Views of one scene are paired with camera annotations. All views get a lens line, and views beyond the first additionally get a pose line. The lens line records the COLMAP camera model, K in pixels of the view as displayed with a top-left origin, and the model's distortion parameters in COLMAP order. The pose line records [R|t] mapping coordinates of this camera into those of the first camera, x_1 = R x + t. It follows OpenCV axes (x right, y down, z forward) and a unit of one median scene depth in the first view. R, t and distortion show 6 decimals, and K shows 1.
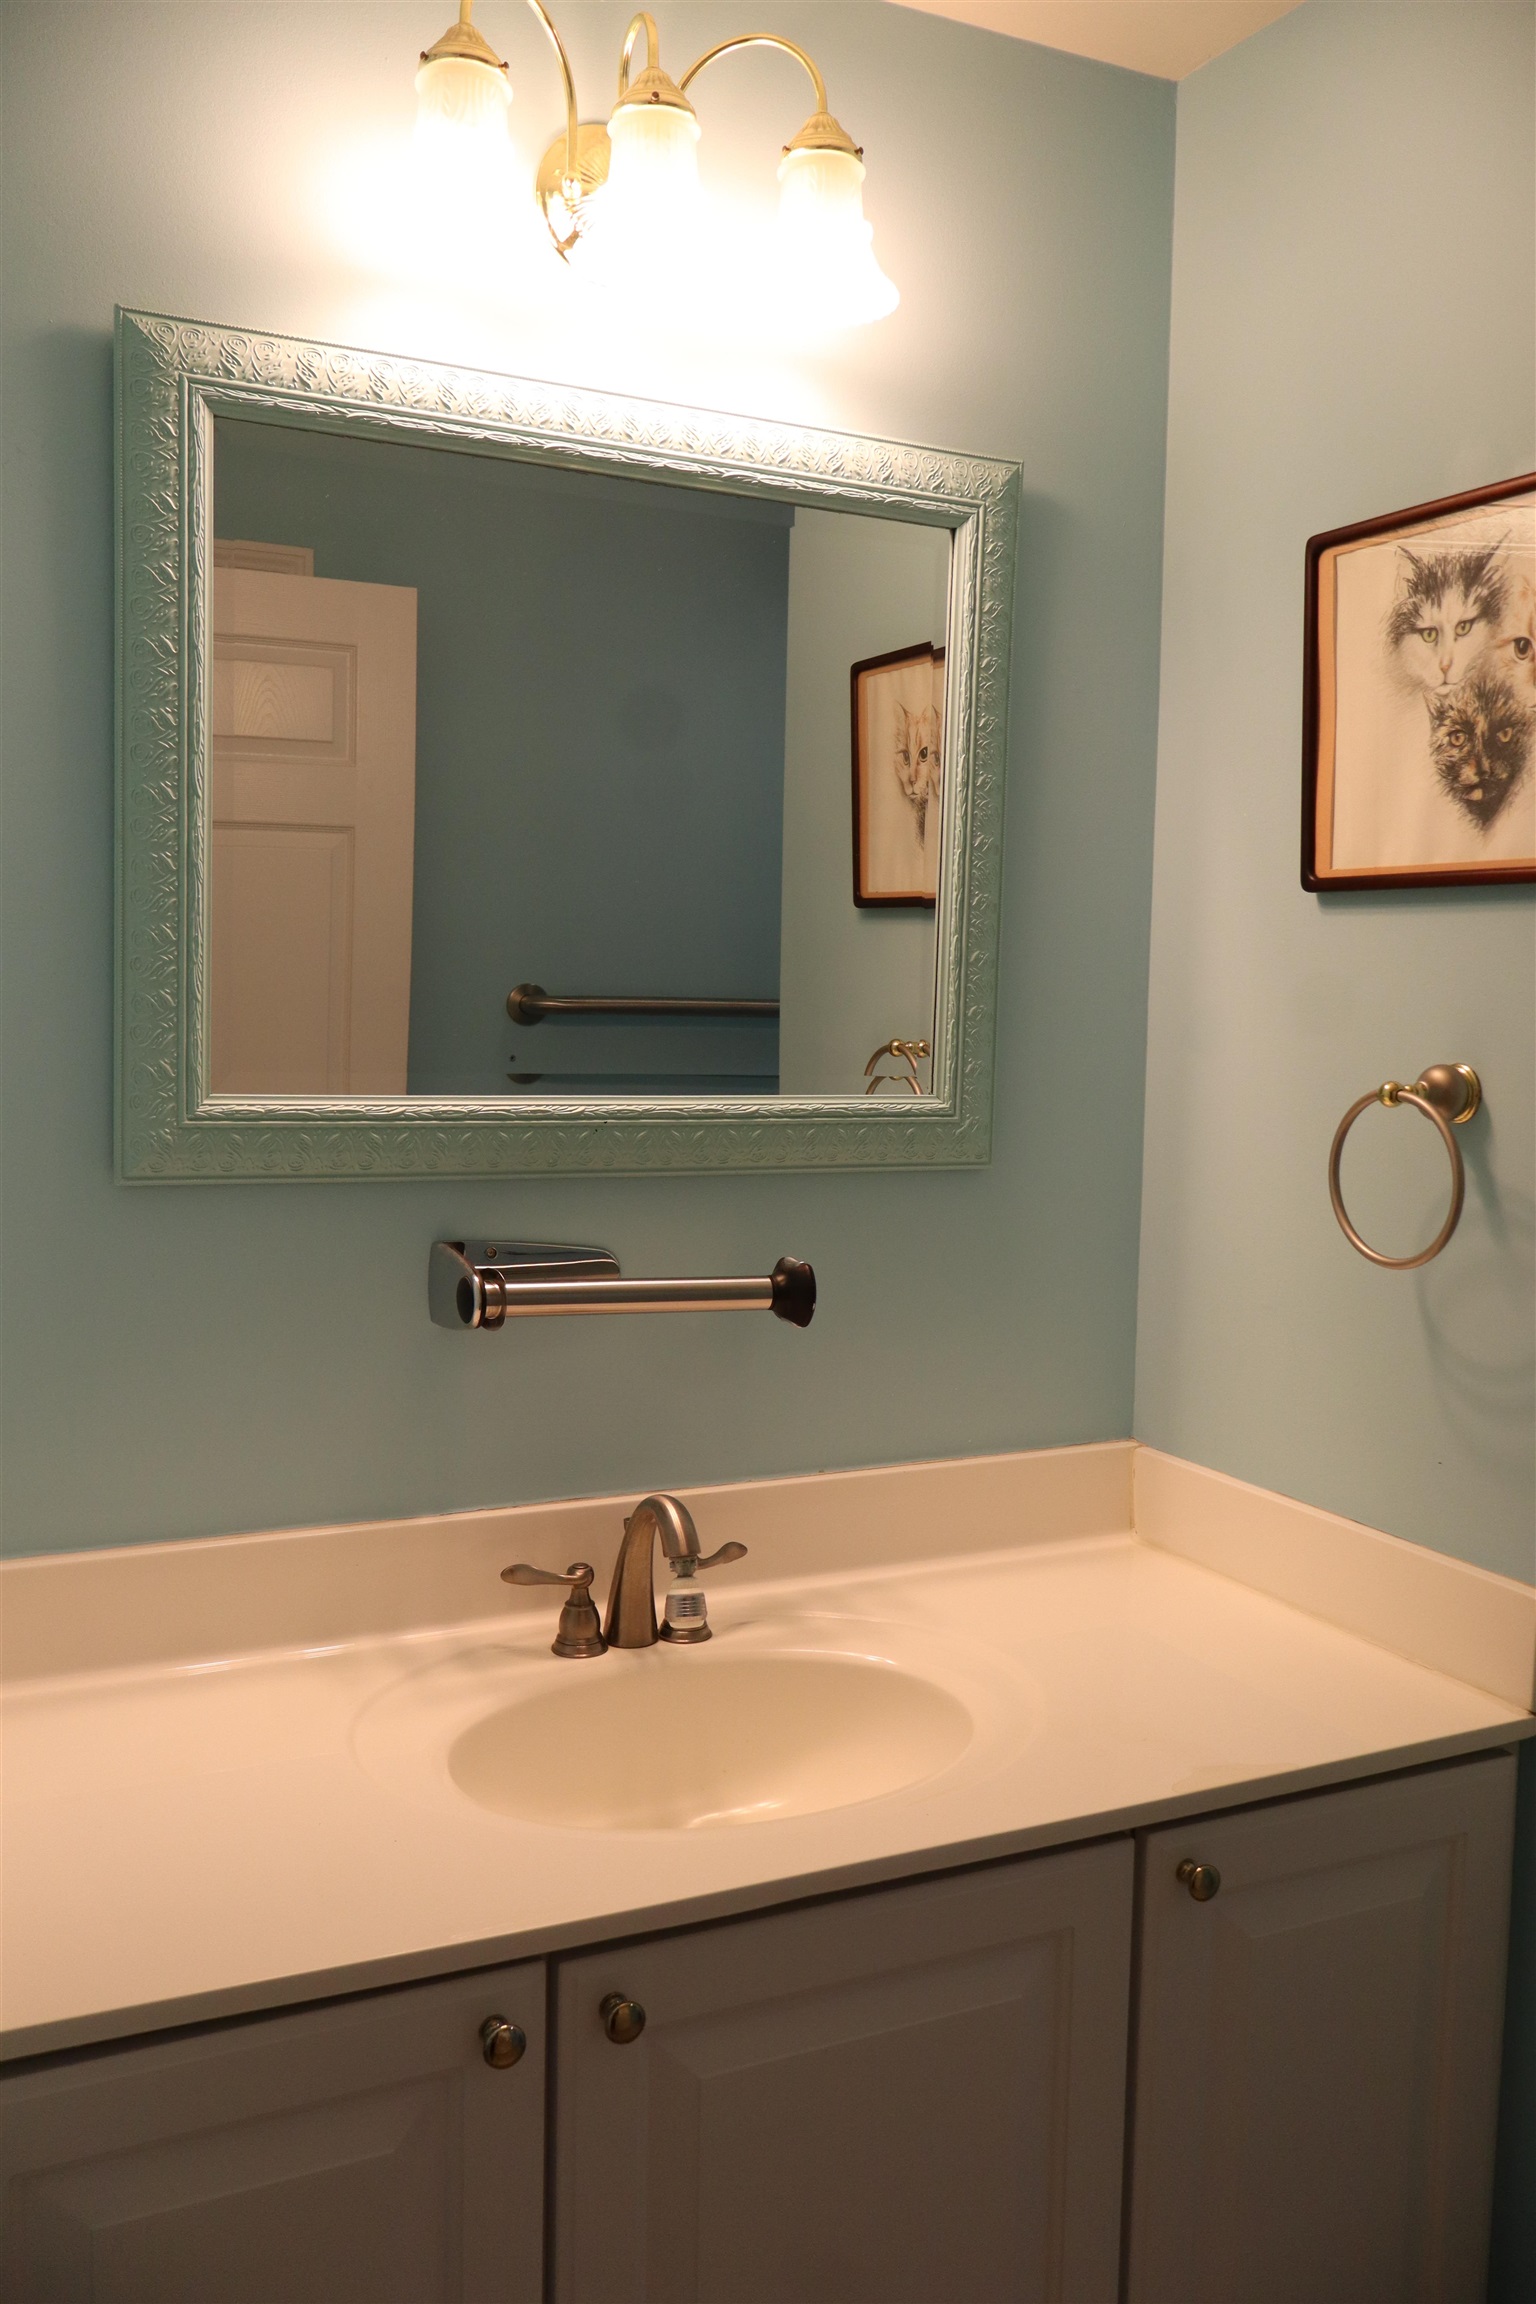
lens RADIAL K [[1911.1, 0, 768.0], [0, 1911.1, 1152.0], [0, 0, 1]] dist [-0.005229, 0.005333]
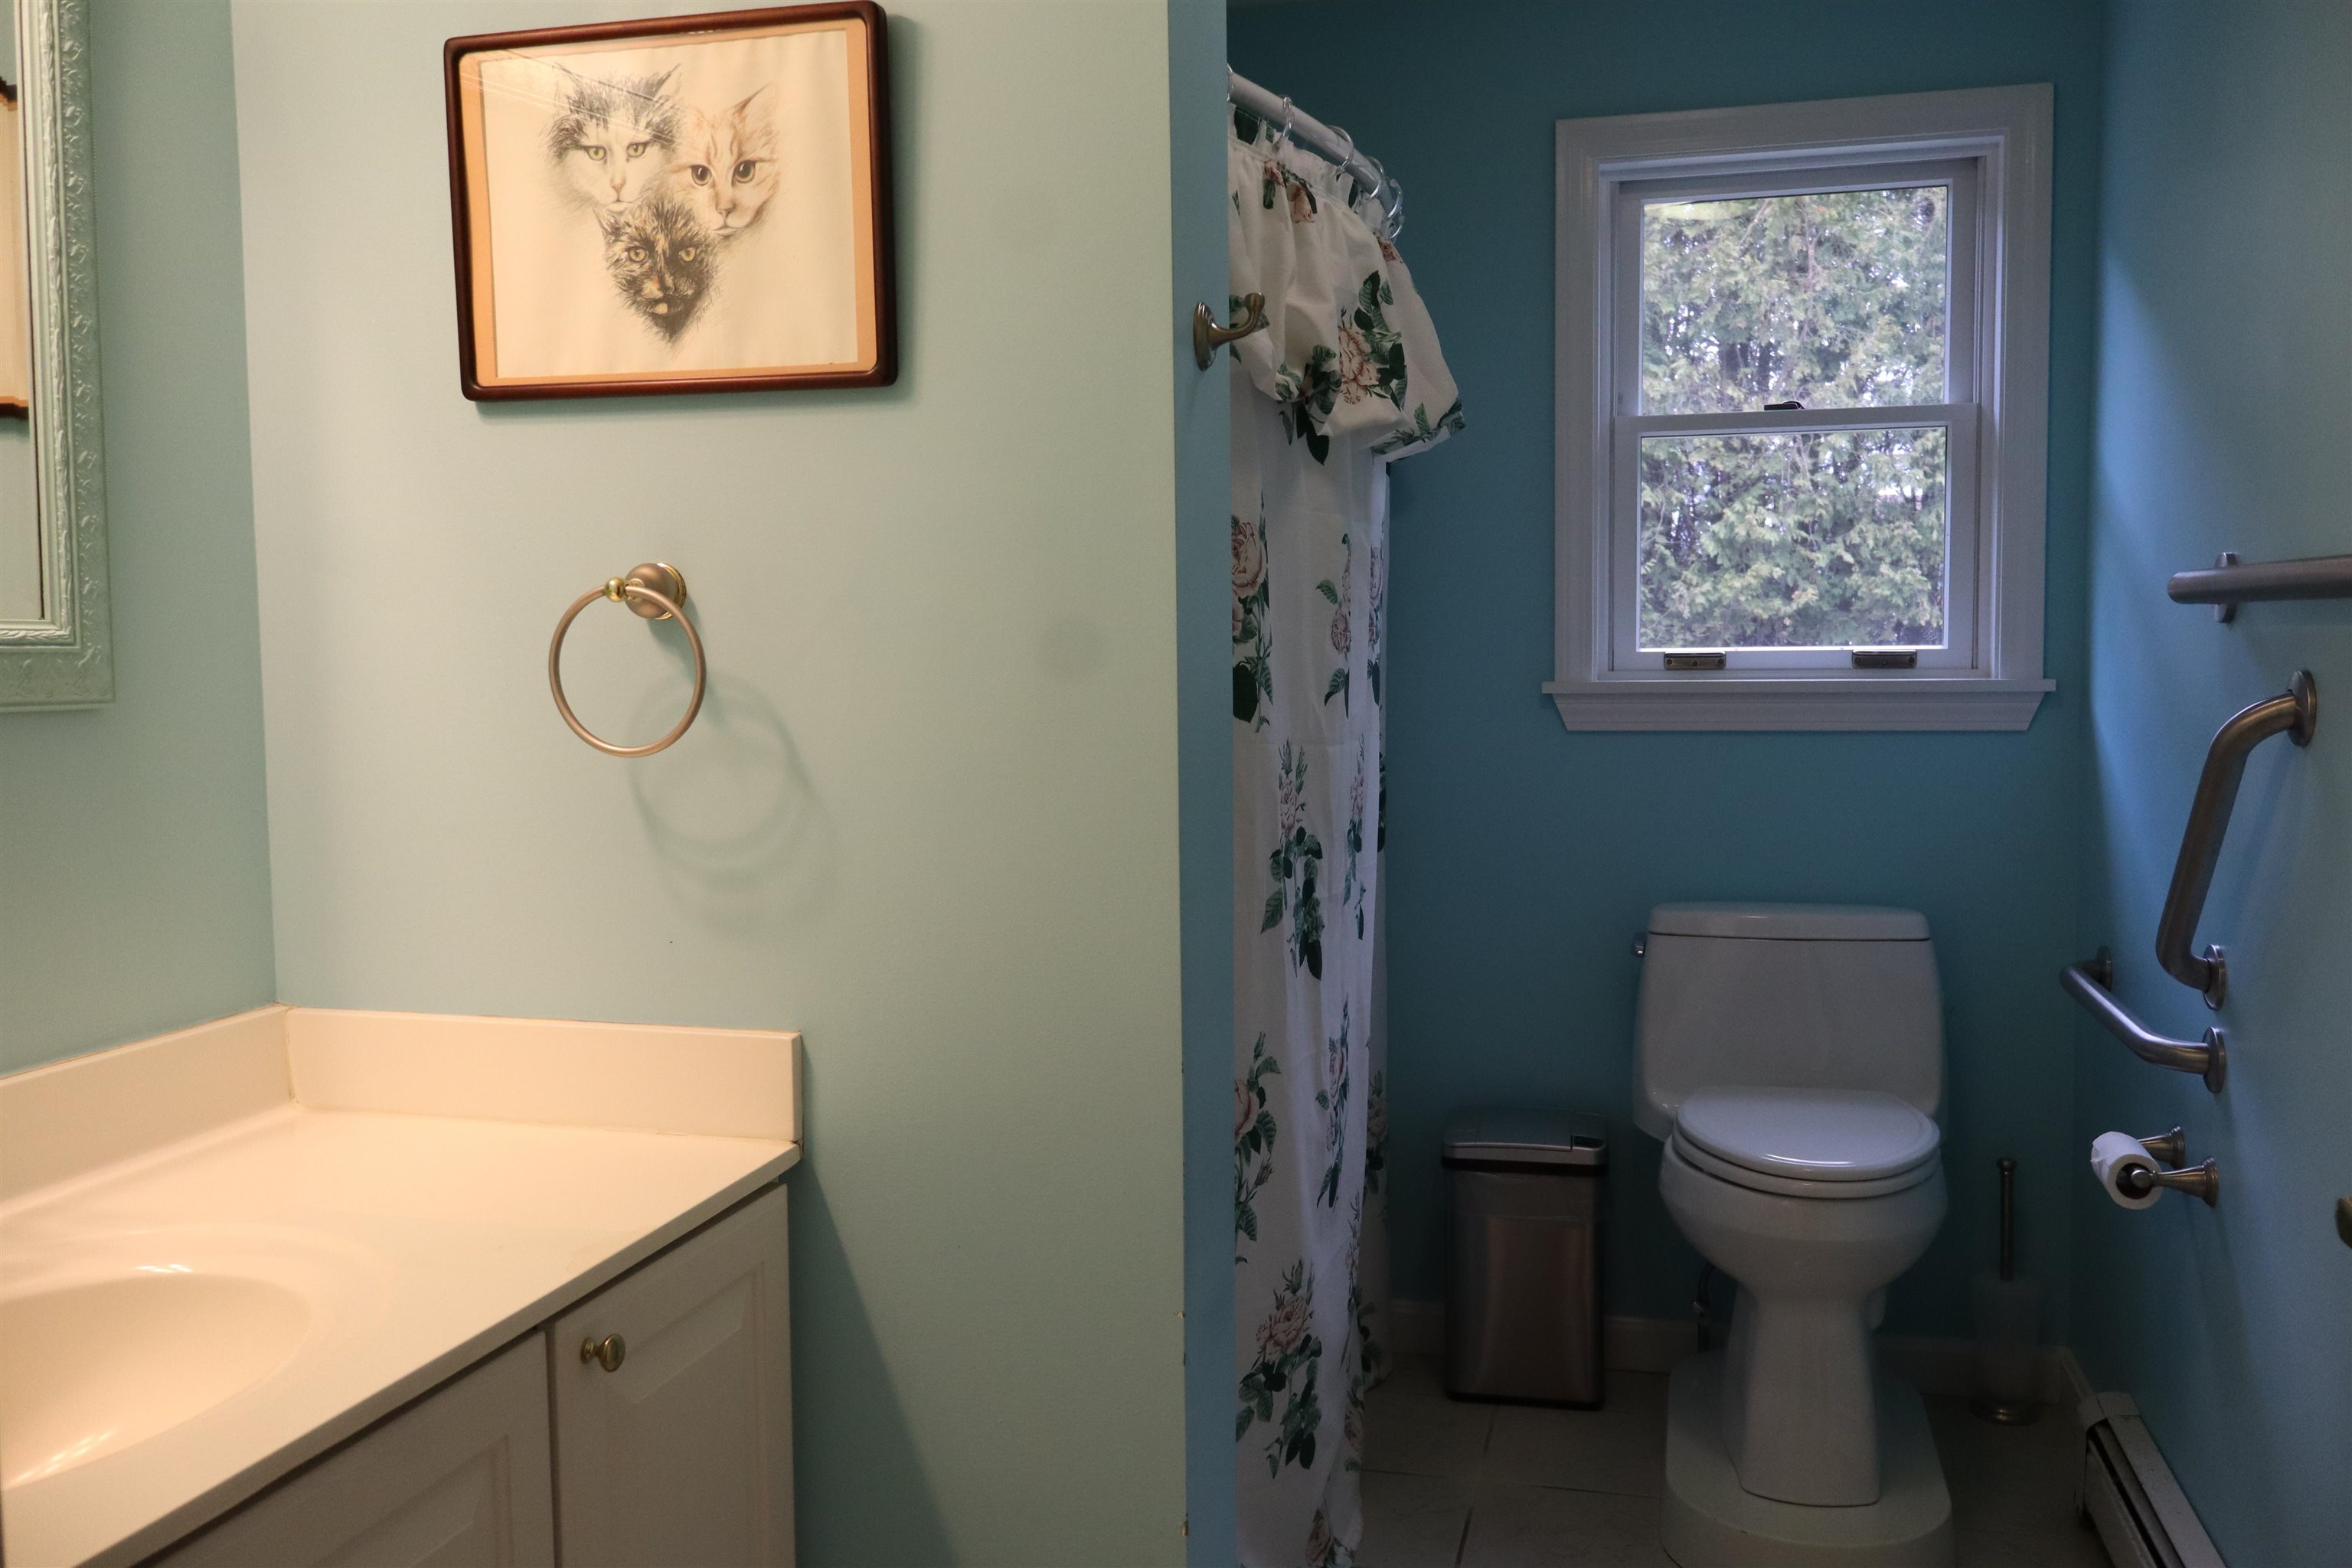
lens RADIAL K [[1950.9, 0, 1176.0], [0, 1950.9, 784.0], [0, 0, 1]] dist [-0.005229, 0.005333]
pose [[0.649021, -0.081833, 0.756357, -0.284193], [0.086751, 0.995674, 0.033286, 0.065385], [-0.755809, 0.044011, 0.653312, 0.078895]]
